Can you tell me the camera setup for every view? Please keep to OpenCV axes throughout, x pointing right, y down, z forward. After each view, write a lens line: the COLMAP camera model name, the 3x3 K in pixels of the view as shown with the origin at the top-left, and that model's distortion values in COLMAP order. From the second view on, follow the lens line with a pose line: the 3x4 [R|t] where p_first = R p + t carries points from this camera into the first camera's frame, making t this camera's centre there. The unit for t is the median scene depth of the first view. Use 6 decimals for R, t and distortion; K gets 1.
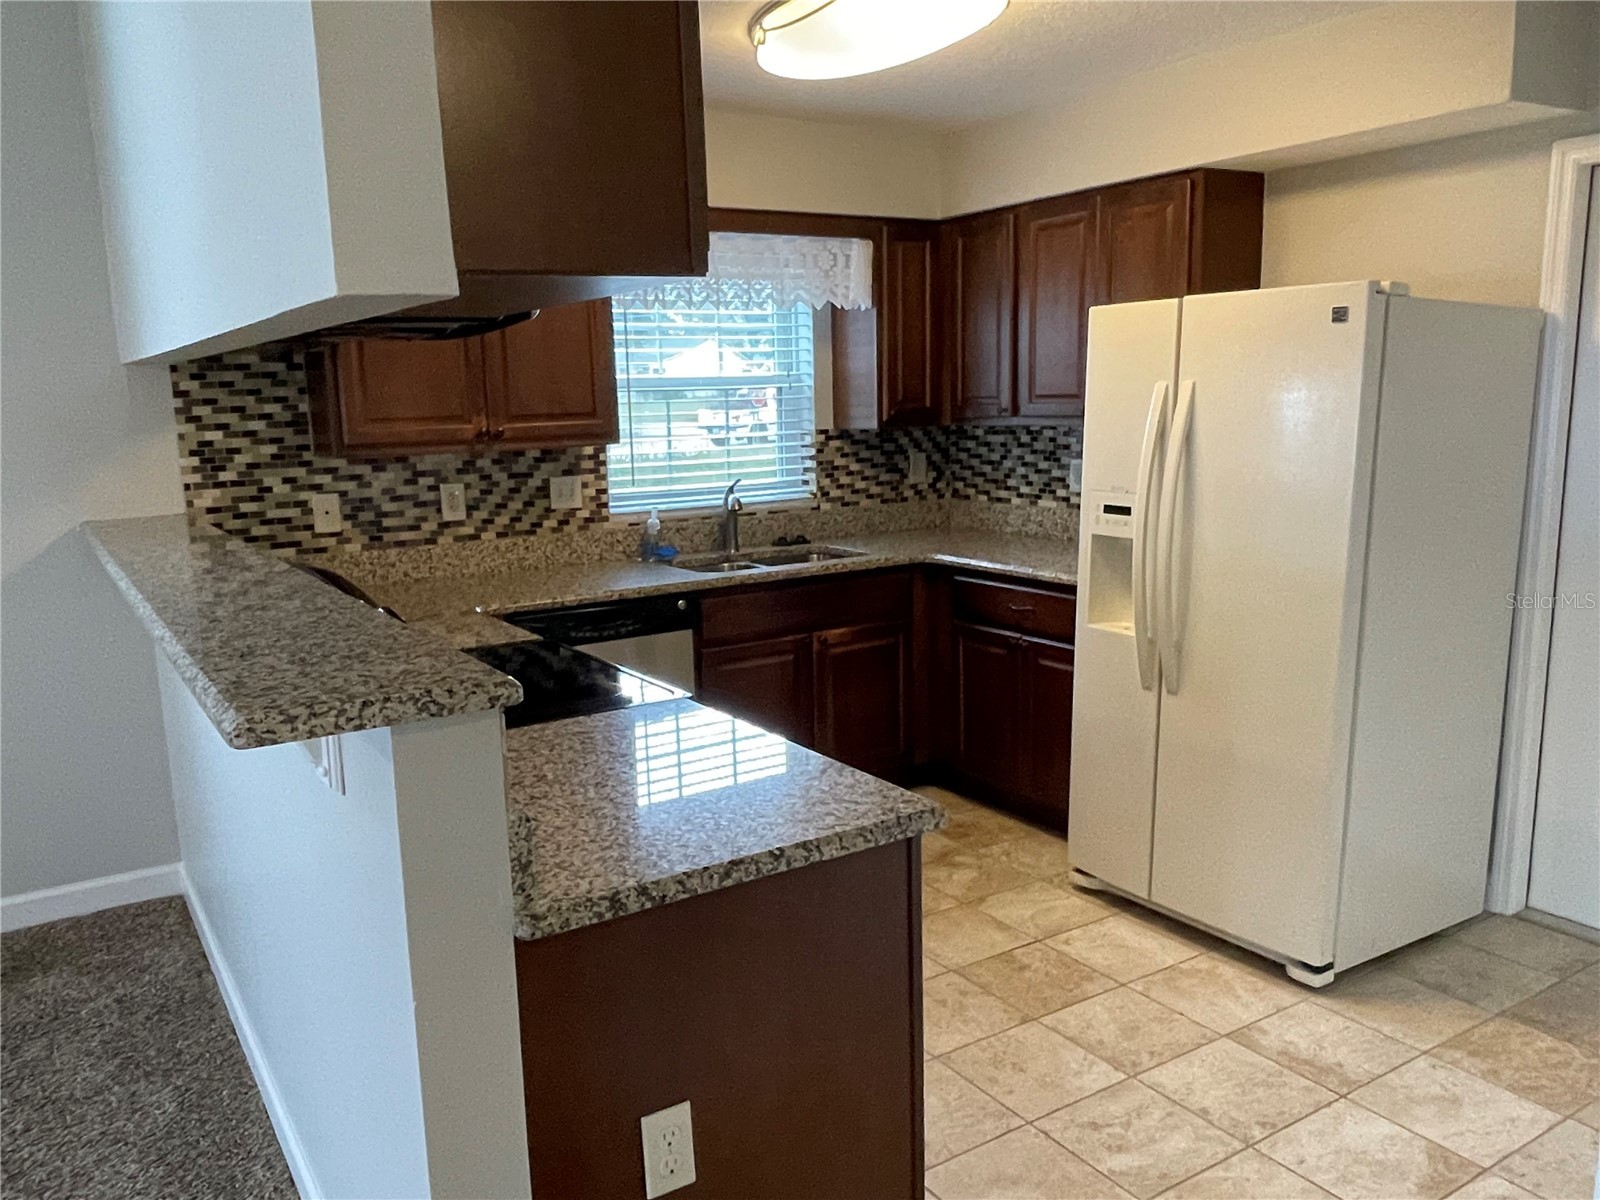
lens RADIAL K [[1215.4, 0, 793.9], [0, 1215.4, 603.5], [0, 0, 1]] dist [-0.002396, -0.000921]
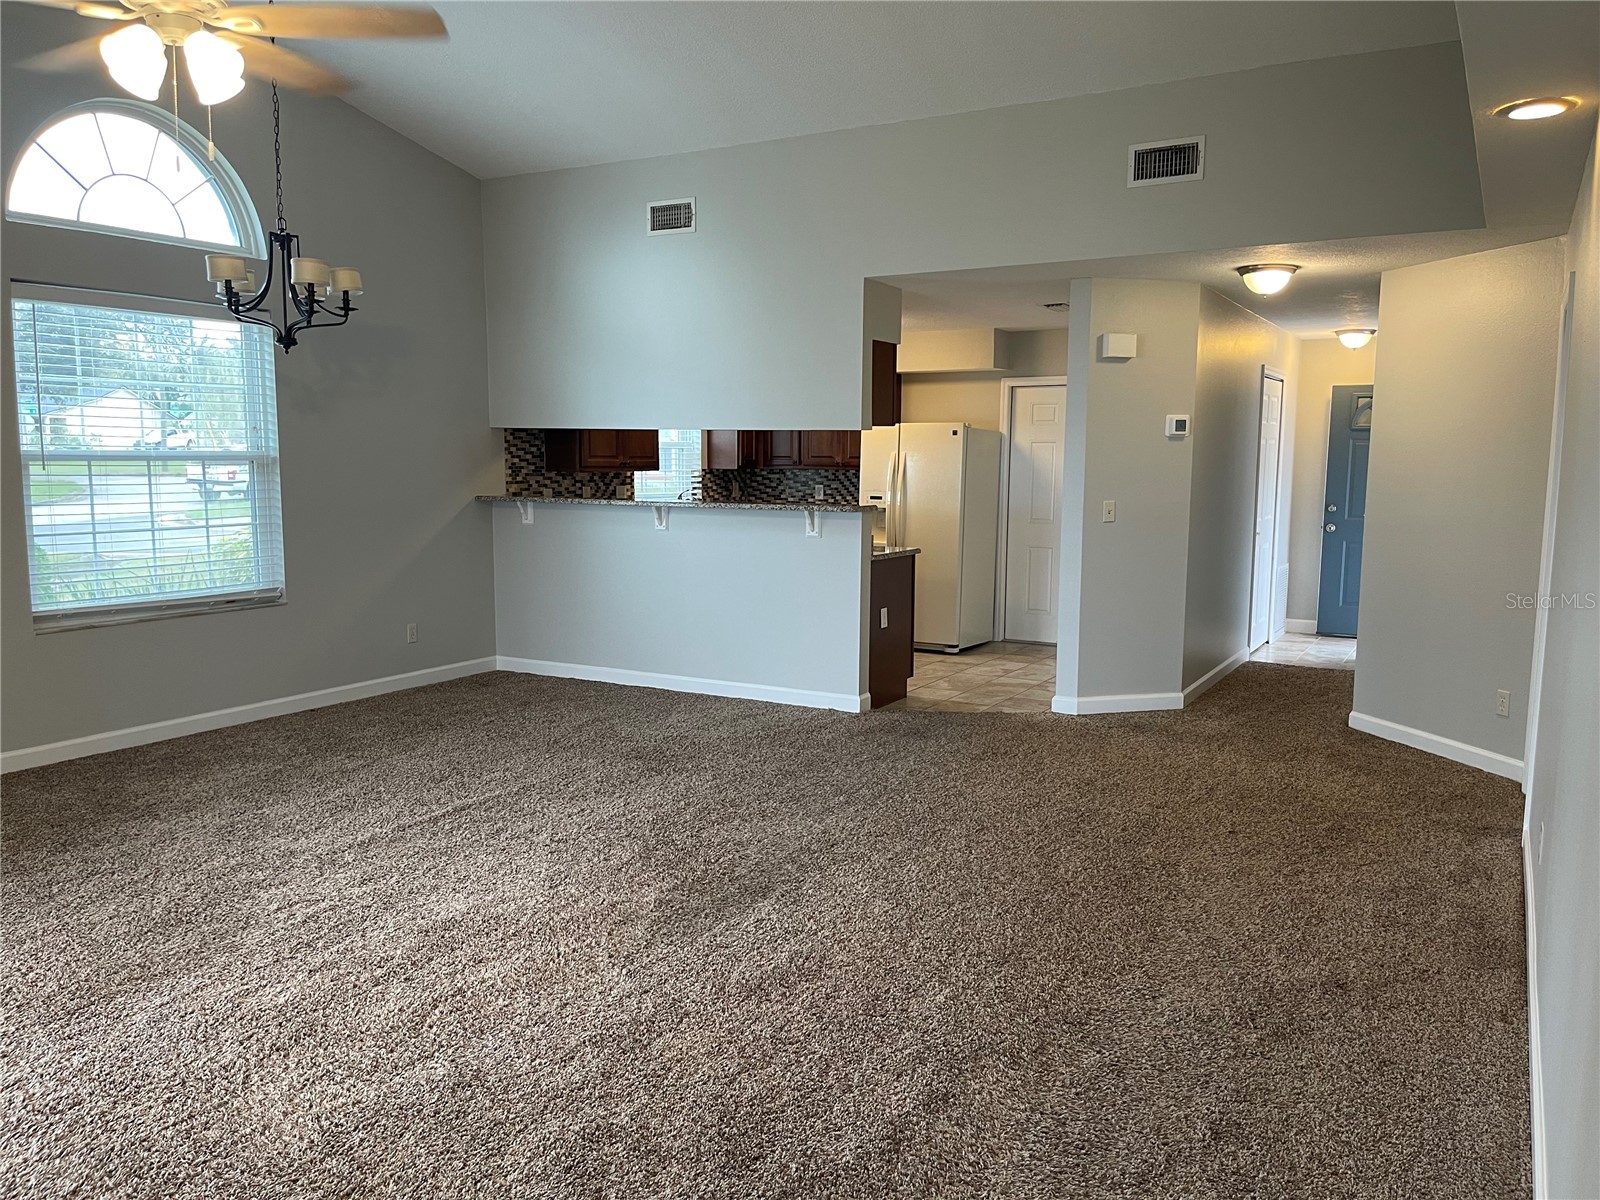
lens RADIAL K [[1198.0, 0, 798.4], [0, 1198.0, 600.7], [0, 0, 1]] dist [0.016613, 0.001217]
pose [[0.889985, -0.019777, 0.455560, -0.940623], [0.045568, 0.997915, -0.045699, 0.225269], [-0.453706, 0.061431, 0.889031, -1.094386]]
